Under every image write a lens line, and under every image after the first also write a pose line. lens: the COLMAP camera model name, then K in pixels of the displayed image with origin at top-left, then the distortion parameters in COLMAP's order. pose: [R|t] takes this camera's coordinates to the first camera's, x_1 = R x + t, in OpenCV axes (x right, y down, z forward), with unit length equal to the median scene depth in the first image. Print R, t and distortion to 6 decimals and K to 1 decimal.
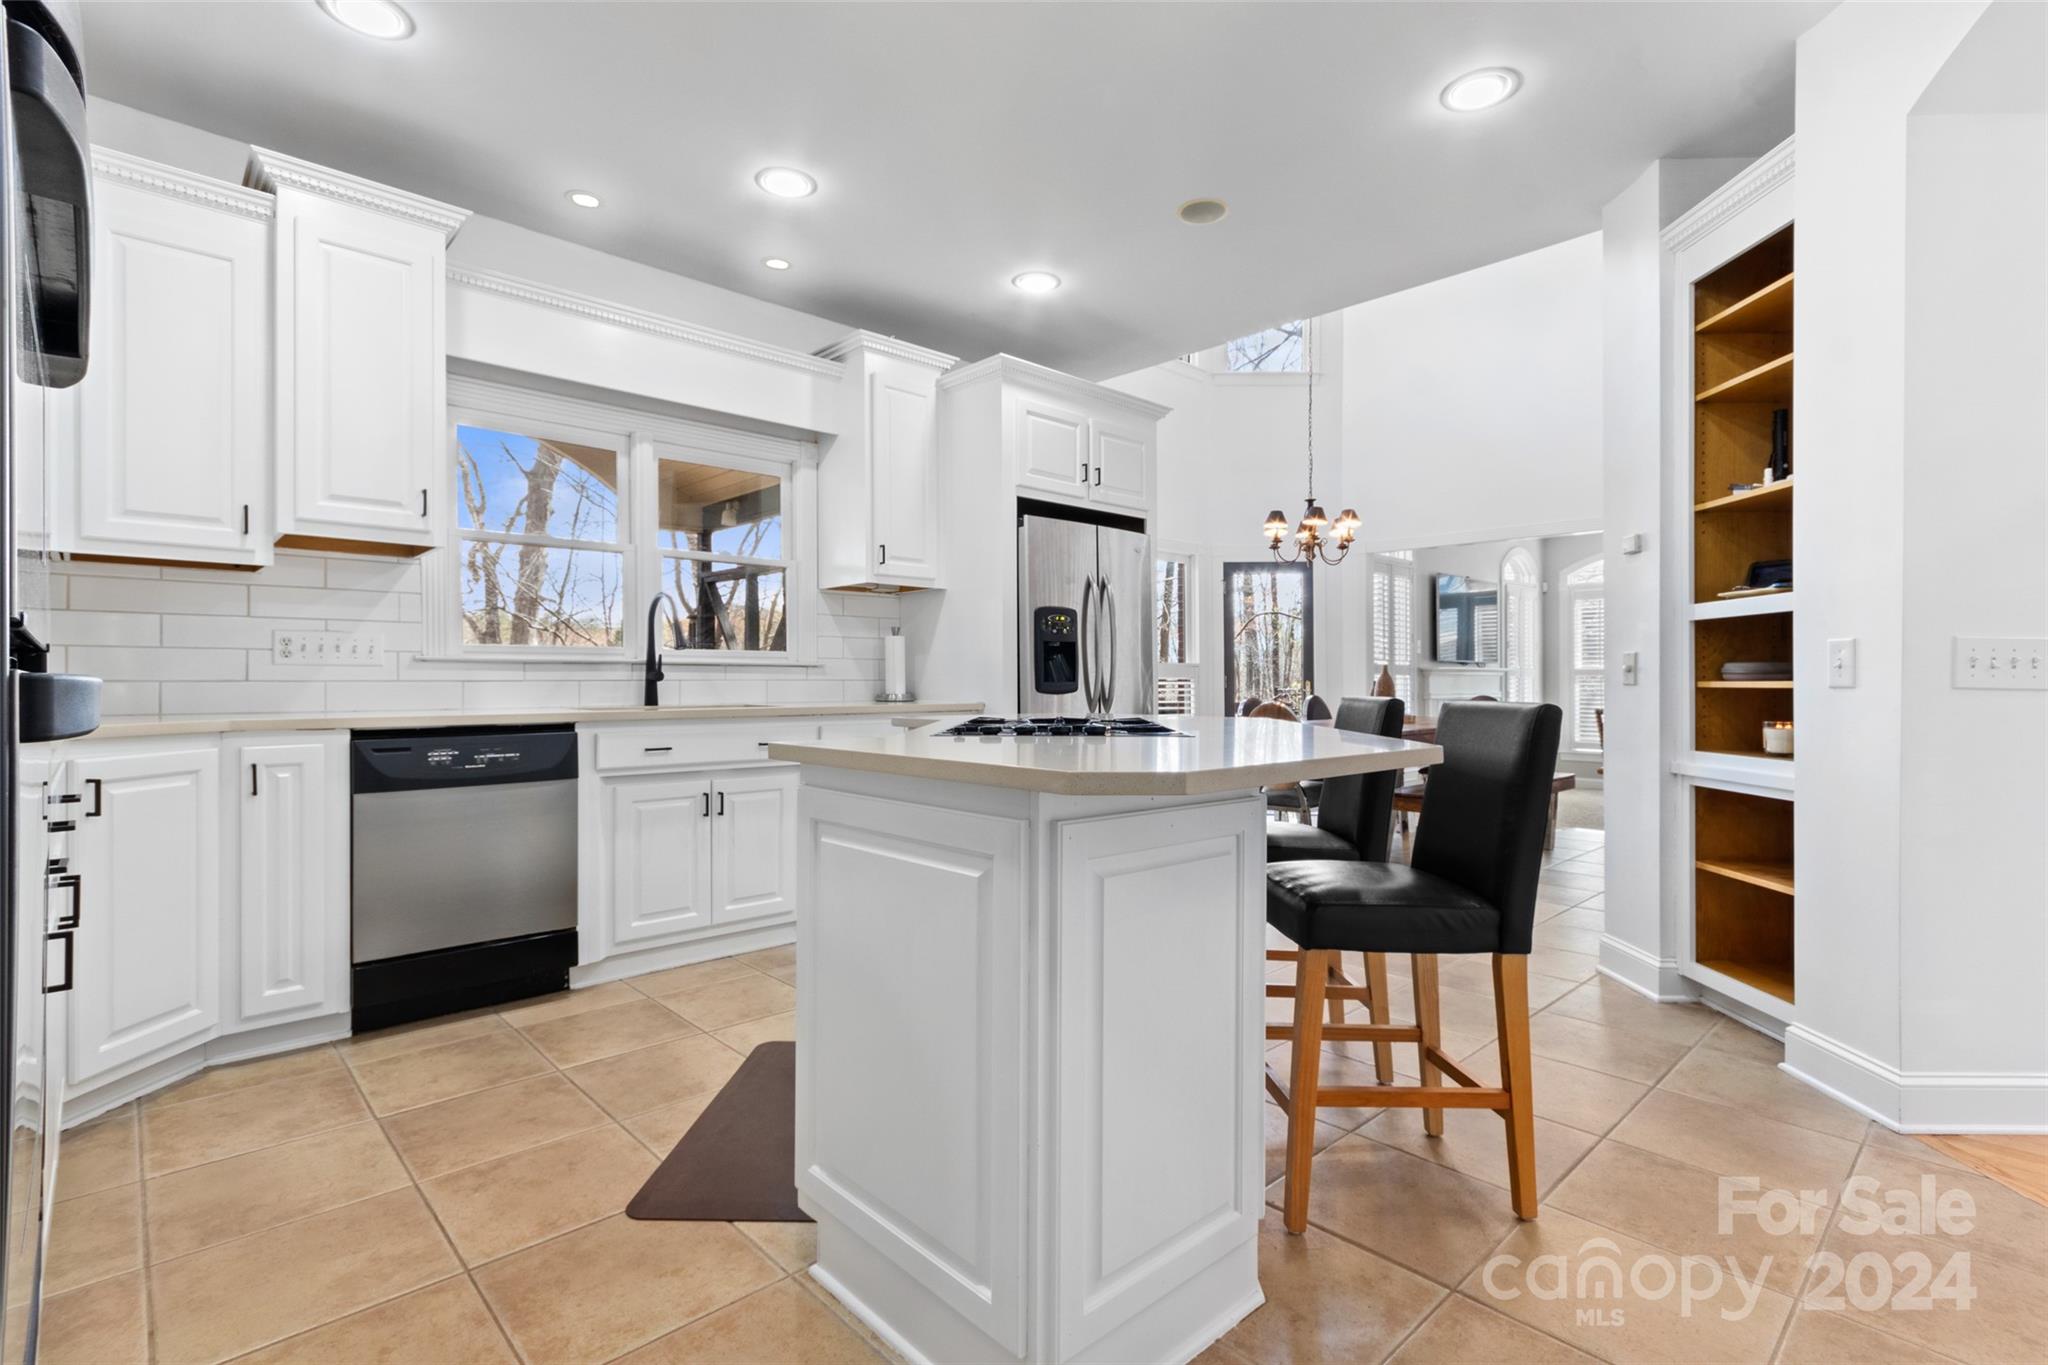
lens RADIAL K [[962.5, 0, 1030.3], [0, 962.5, 678.9], [0, 0, 1]] dist [0.004726, 0.002396]
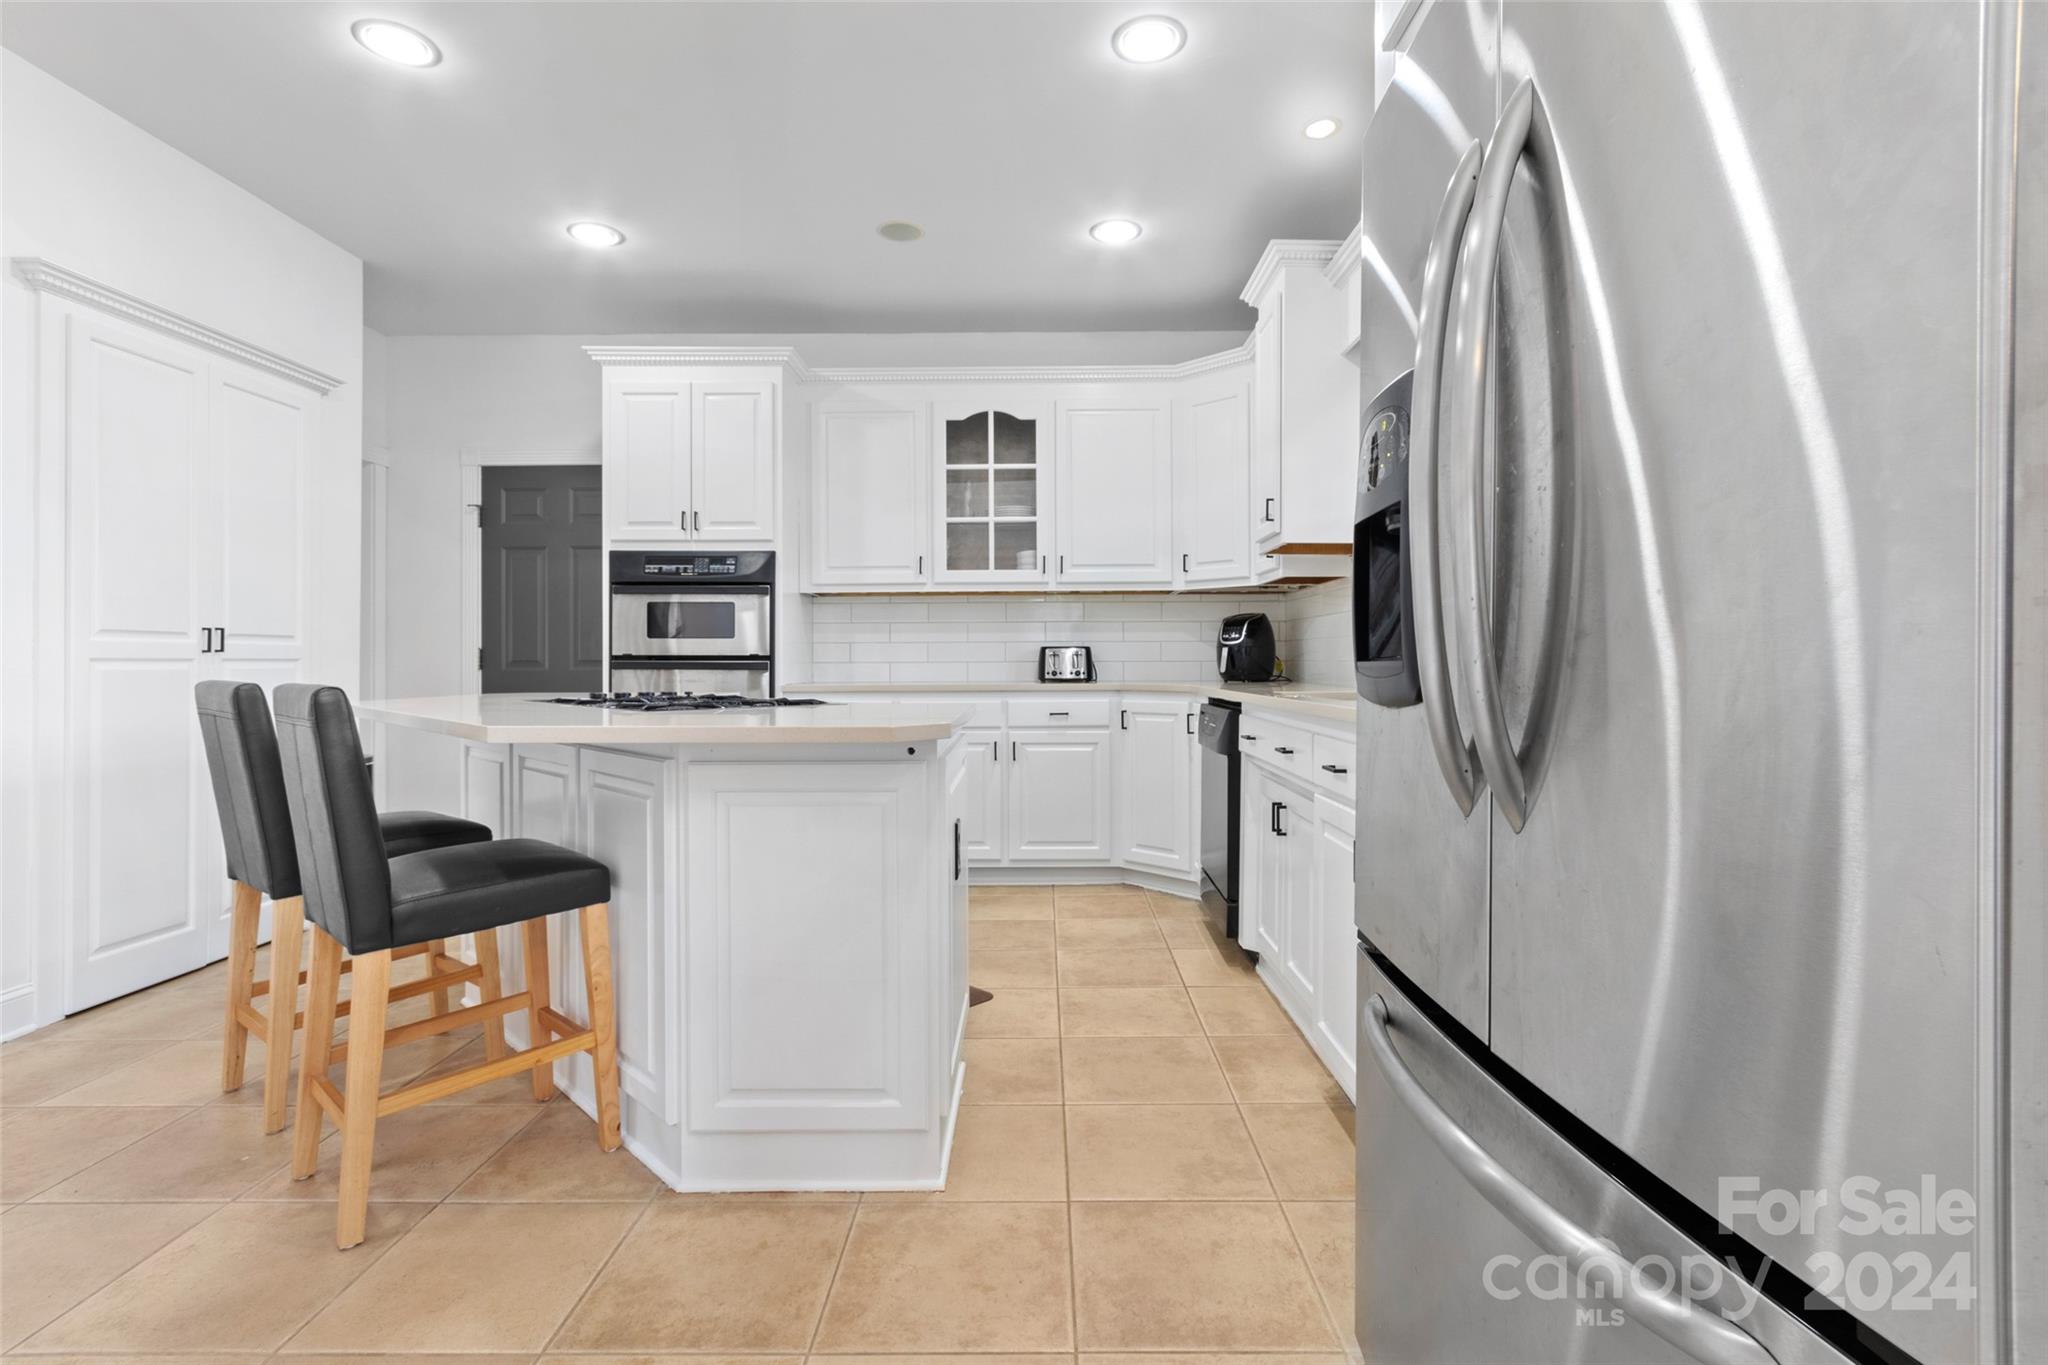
lens RADIAL K [[962.5, 0, 1017.8], [0, 962.5, 656.4], [0, 0, 1]] dist [0.004726, 0.002396]
pose [[-0.702351, 0.000826, -0.711831, 0.415473], [0.005232, 0.999978, -0.004002, -0.000671], [0.711812, -0.006535, -0.702340, 1.552817]]
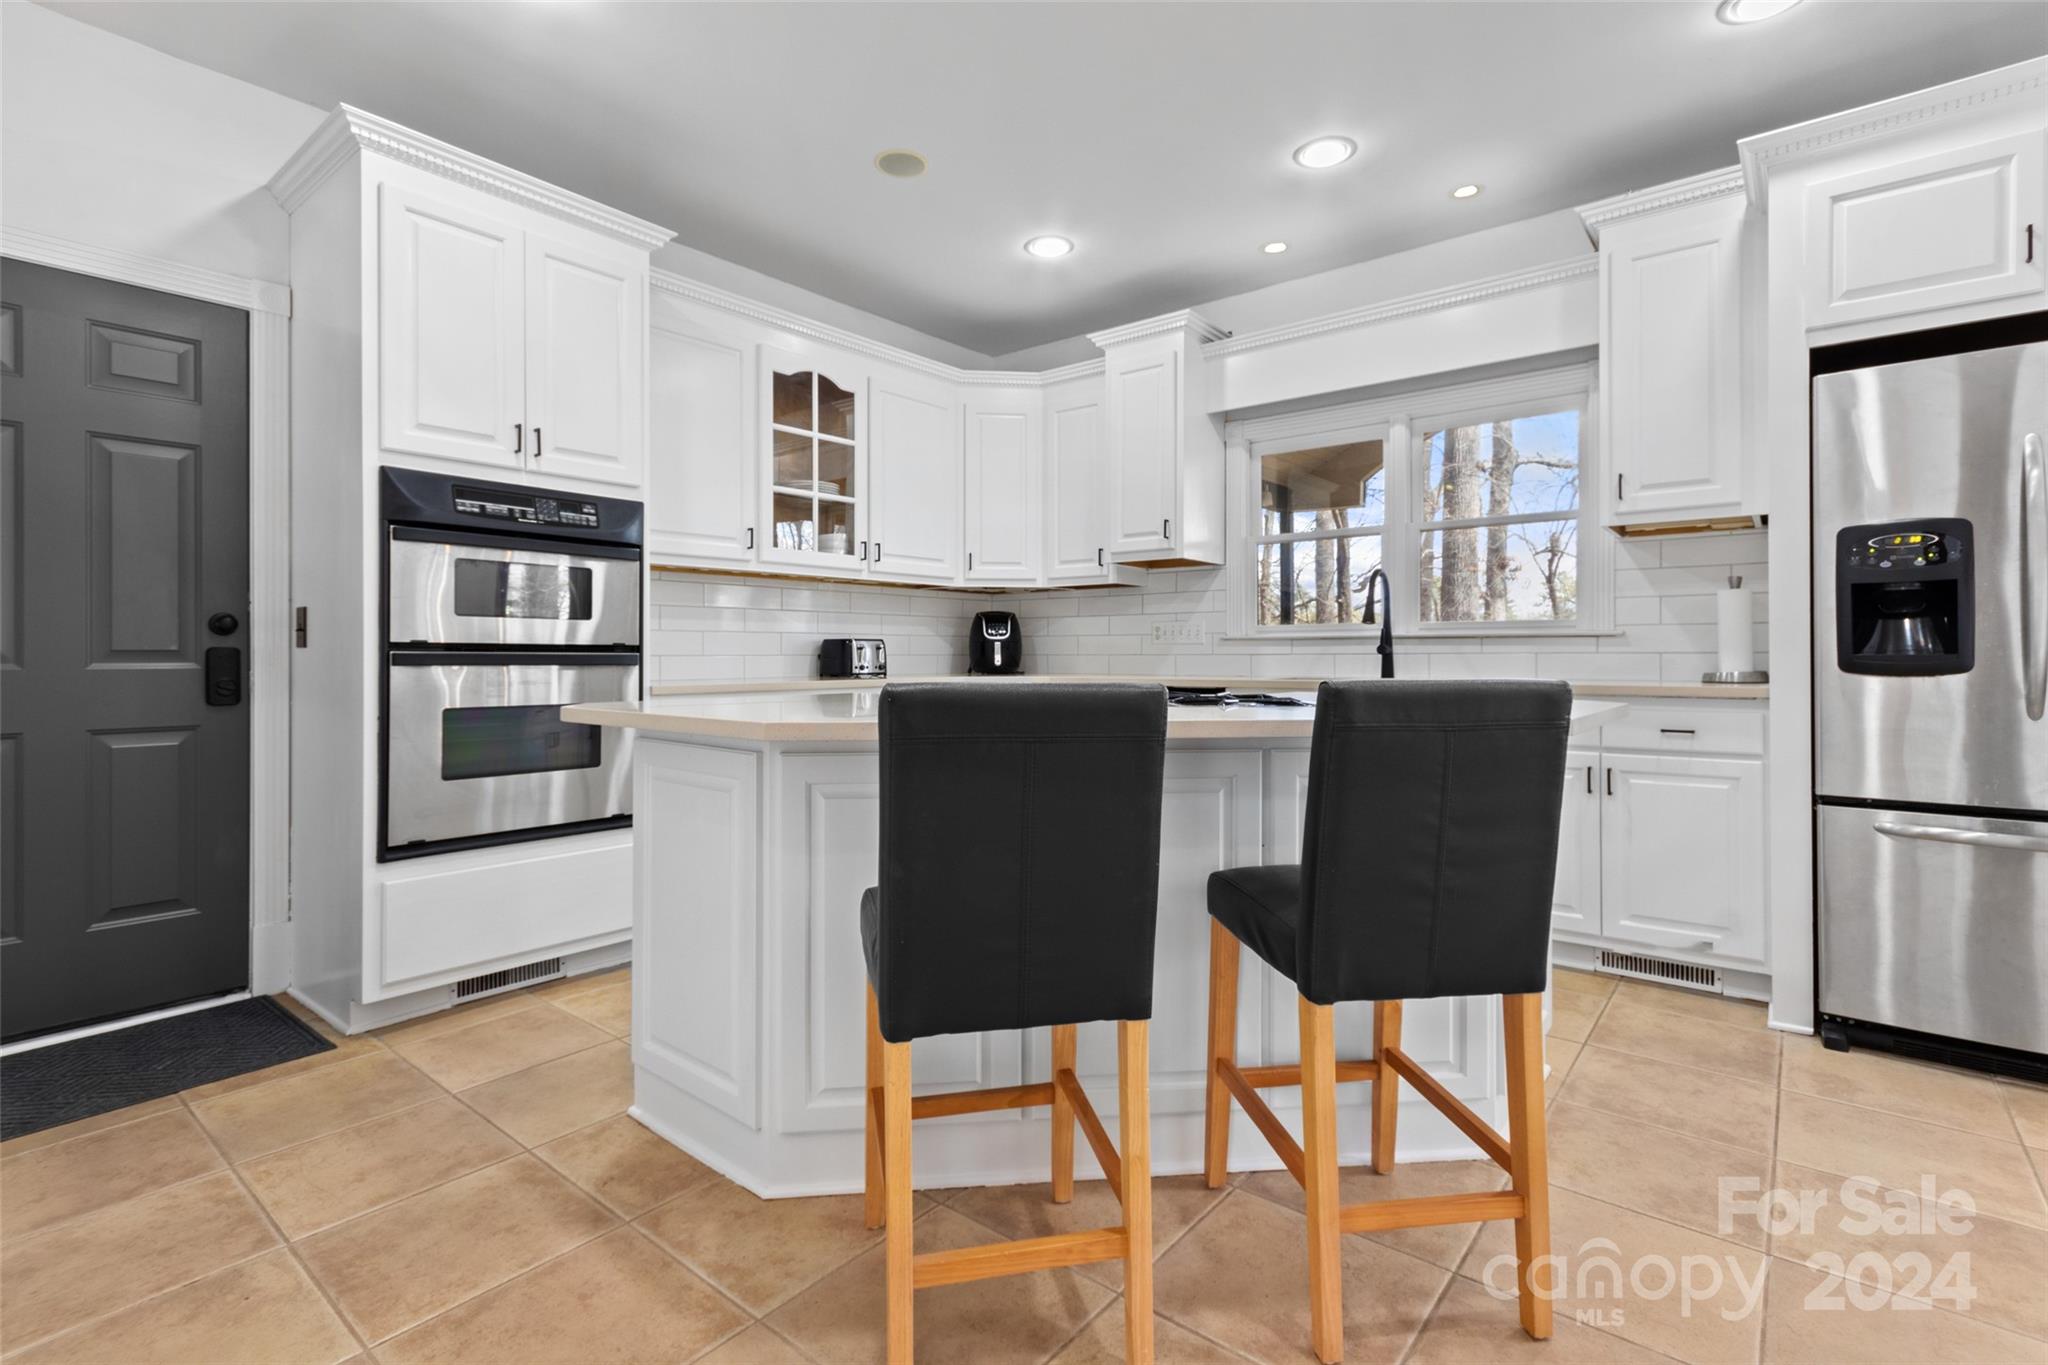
lens RADIAL K [[962.5, 0, 1019.9], [0, 962.5, 644.1], [0, 0, 1]] dist [0.004726, 0.002396]
pose [[0.118967, -0.012352, -0.992821, 0.725211], [0.003509, 0.999922, -0.012020, 0.002738], [0.992892, -0.002054, 0.119001, 0.597004]]
